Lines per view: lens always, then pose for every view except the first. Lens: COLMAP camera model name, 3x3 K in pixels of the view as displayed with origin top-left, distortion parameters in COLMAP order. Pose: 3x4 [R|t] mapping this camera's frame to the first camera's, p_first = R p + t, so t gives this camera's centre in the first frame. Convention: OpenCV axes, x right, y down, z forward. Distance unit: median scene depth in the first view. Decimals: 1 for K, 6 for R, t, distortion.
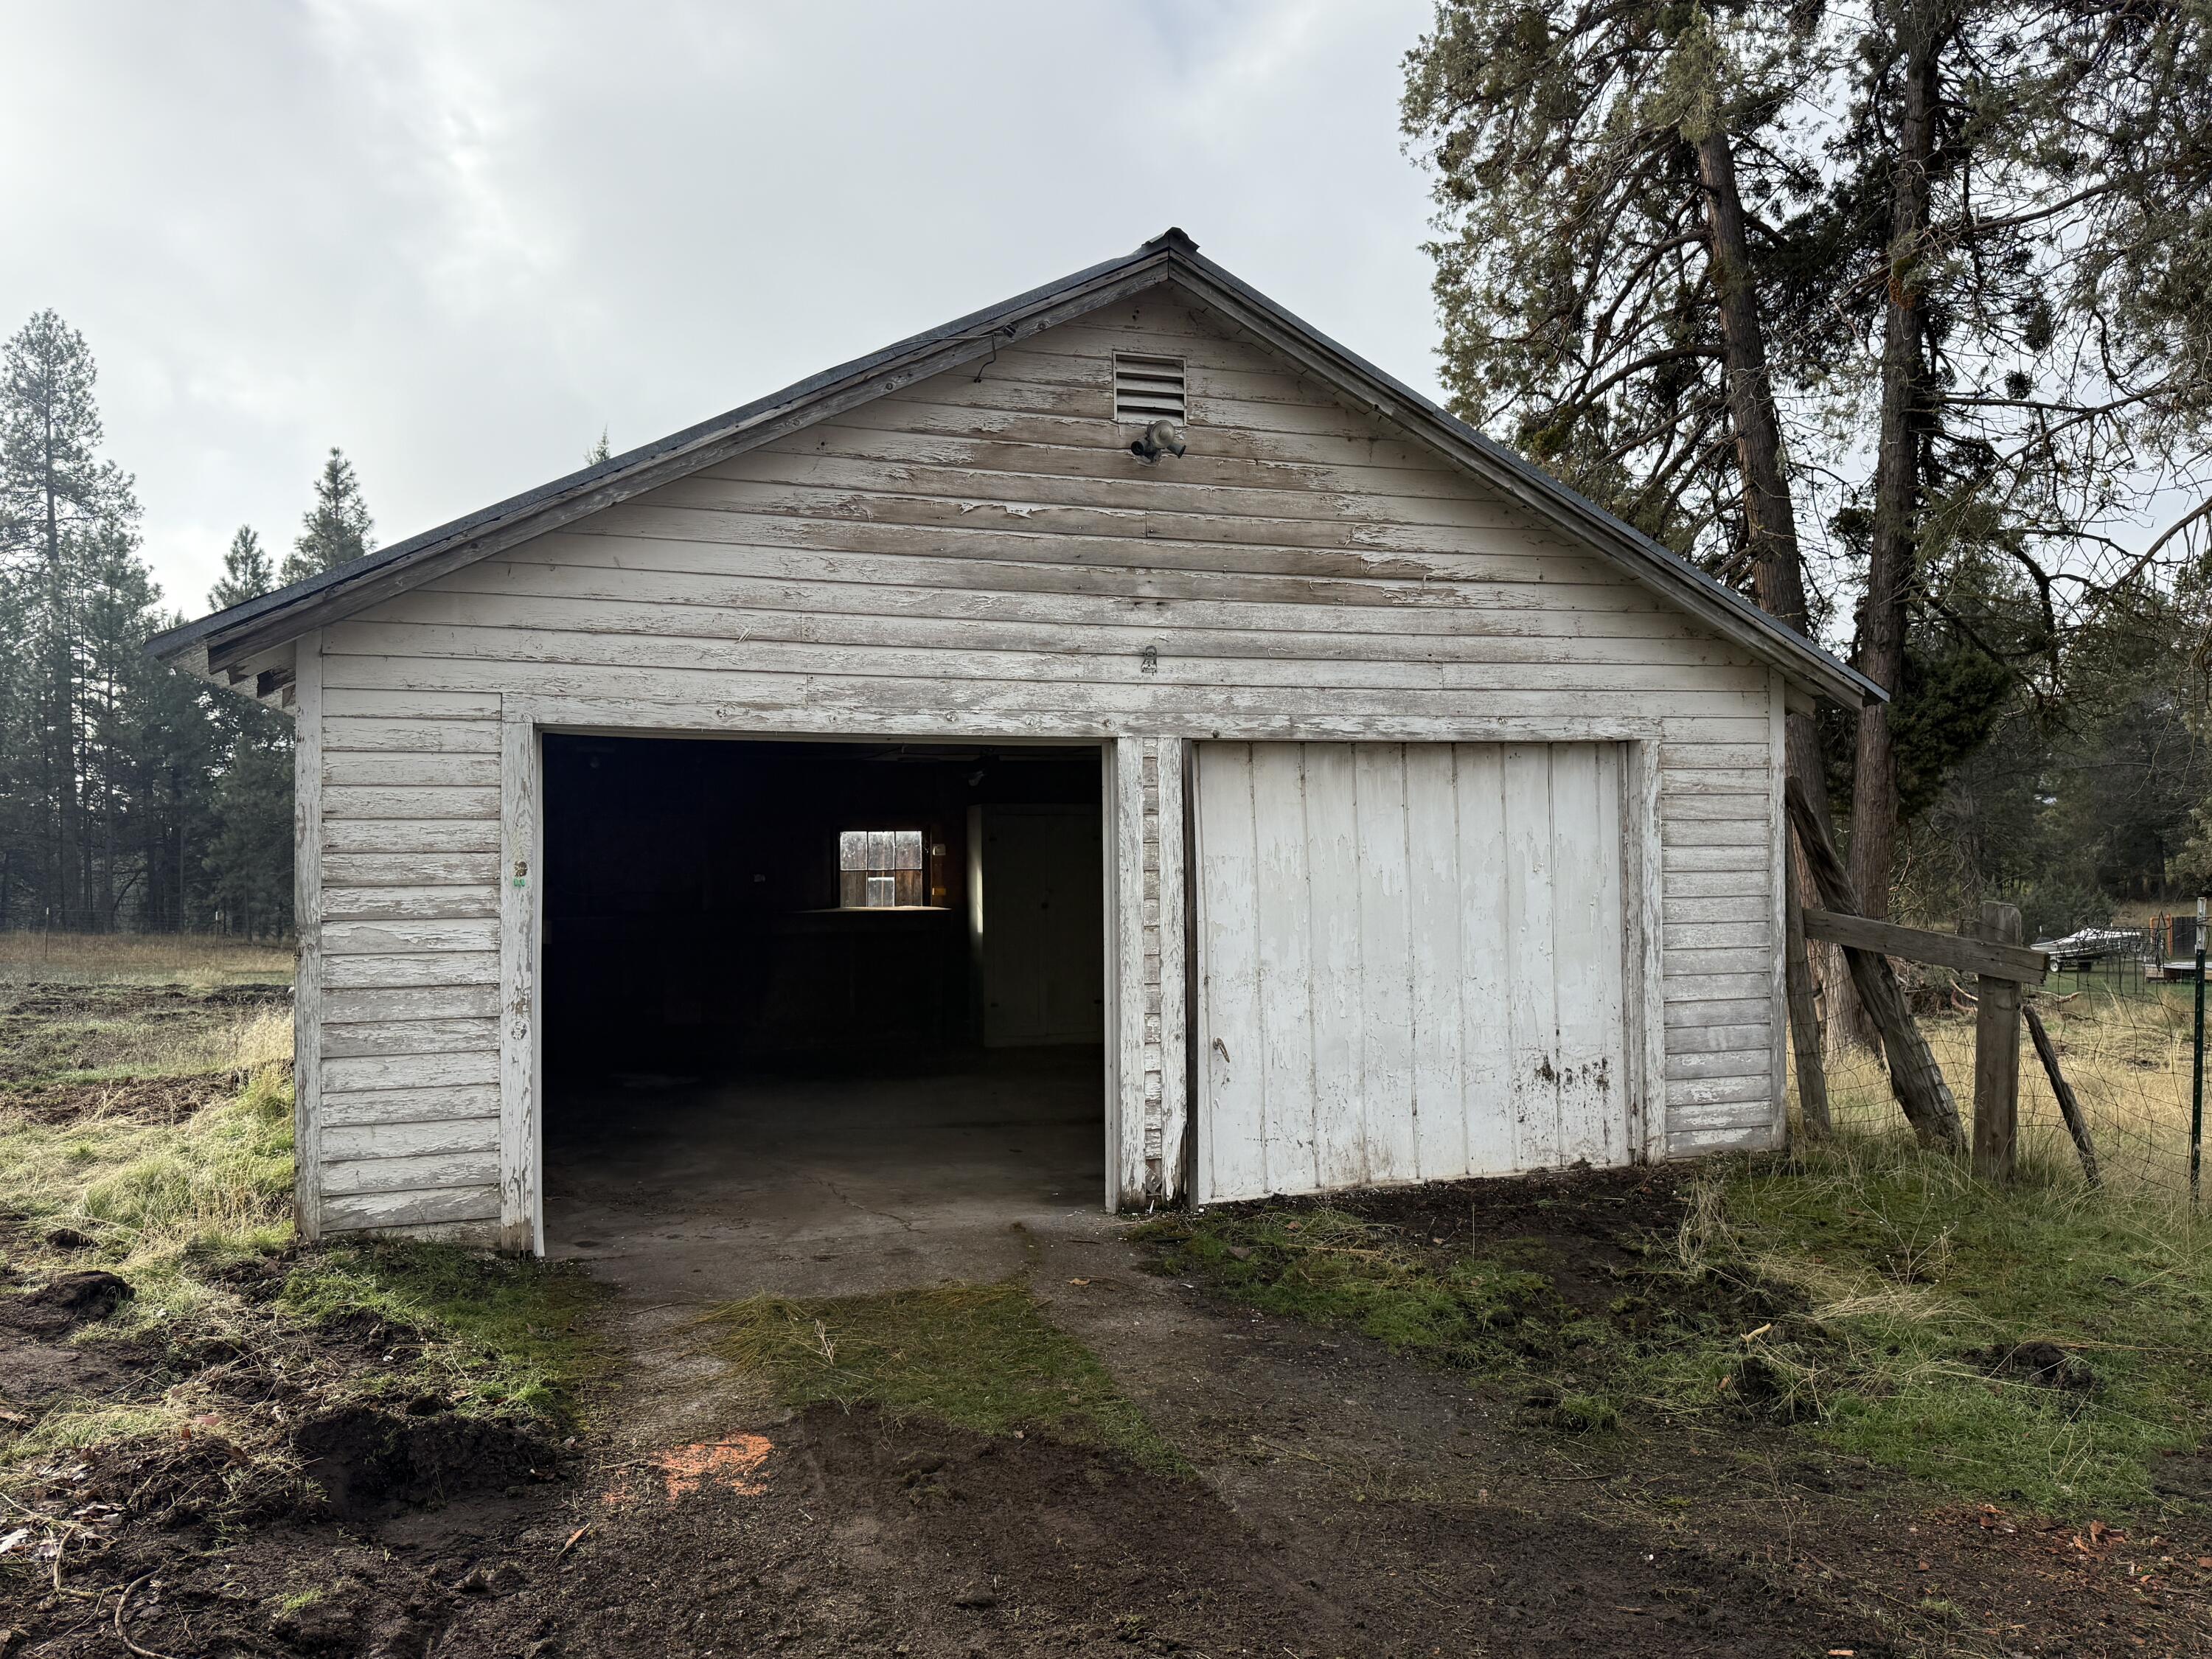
lens RADIAL K [[1592.9, 0, 1115.9], [0, 1592.9, 818.0], [0, 0, 1]] dist [0.011068, -0.019771]
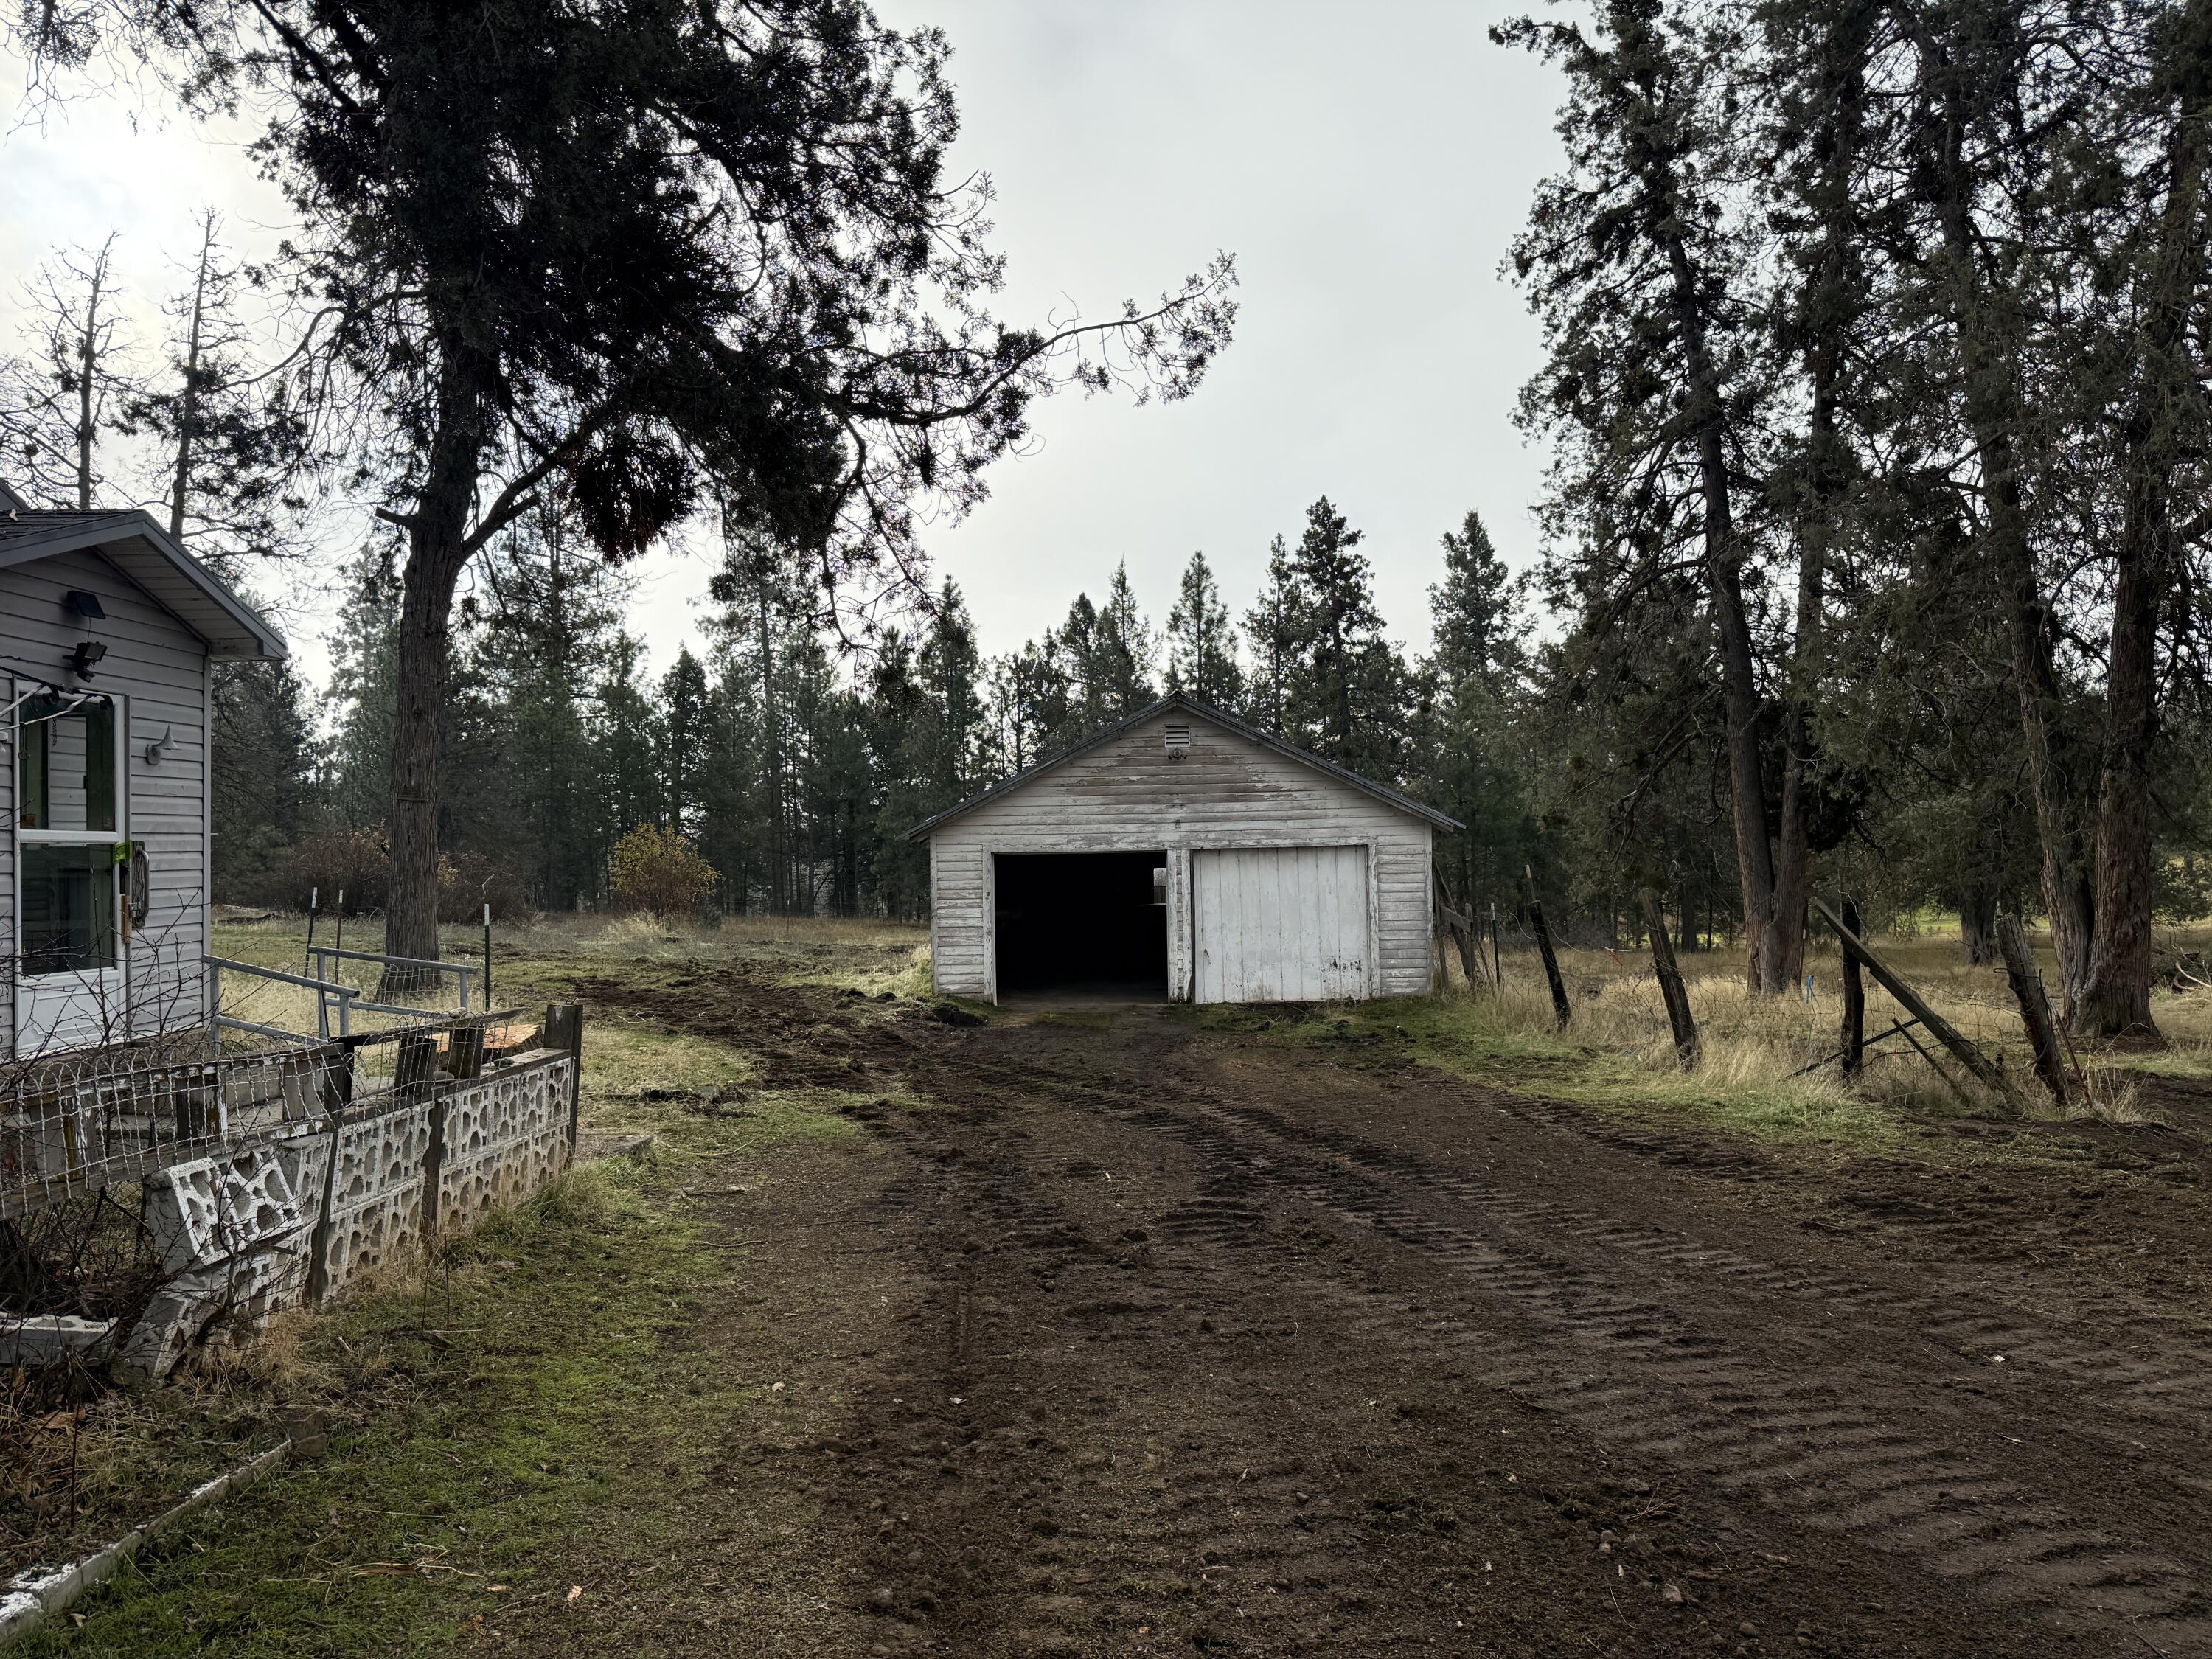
lens RADIAL K [[1540.6, 0, 1104.5], [0, 1540.6, 834.8], [0, 0, 1]] dist [0.034473, -0.033079]
pose [[0.935434, -0.013730, -0.353234, 0.931871], [0.018904, 0.999759, 0.011202, -0.114733], [0.352995, -0.017156, 0.935468, -1.815864]]
